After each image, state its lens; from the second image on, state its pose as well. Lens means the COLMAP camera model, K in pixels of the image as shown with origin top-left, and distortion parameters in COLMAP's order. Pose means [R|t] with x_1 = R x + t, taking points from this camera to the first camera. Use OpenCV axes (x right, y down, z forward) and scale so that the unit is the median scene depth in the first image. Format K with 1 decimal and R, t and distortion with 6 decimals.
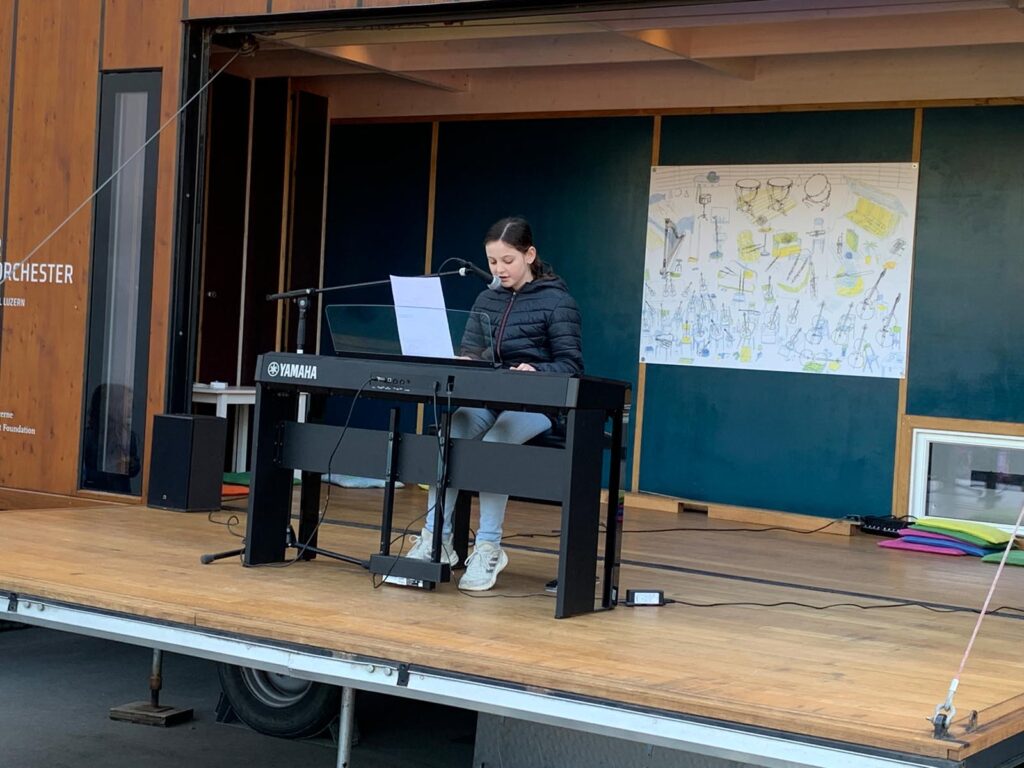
lens RADIAL K [[1734.3, 0, 485.7], [0, 1734.3, 366.5], [0, 0, 1]] dist [0.108469, 0.000000]
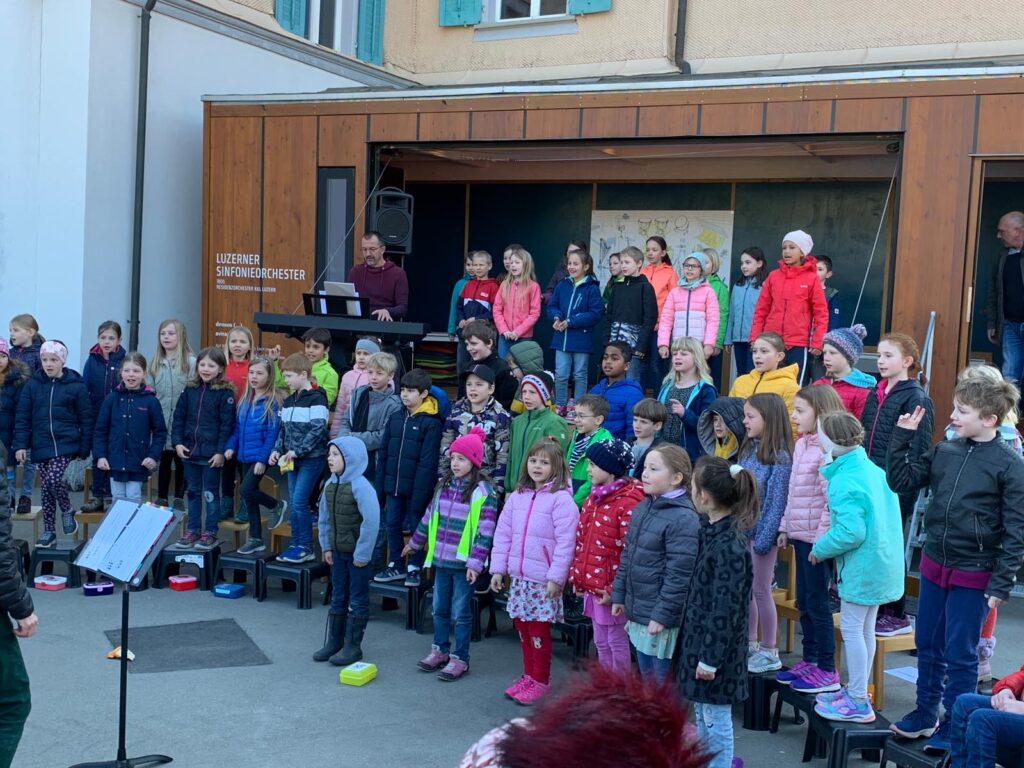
lens RADIAL K [[1175.3, 0, 505.7], [0, 1175.3, 389.7], [0, 0, 1]] dist [0.102140, 0.000000]
pose [[0.992404, -0.026816, 0.120063, -0.171007], [0.017806, 0.996987, 0.075492, -0.020646], [-0.121726, -0.072780, 0.989892, -0.297063]]
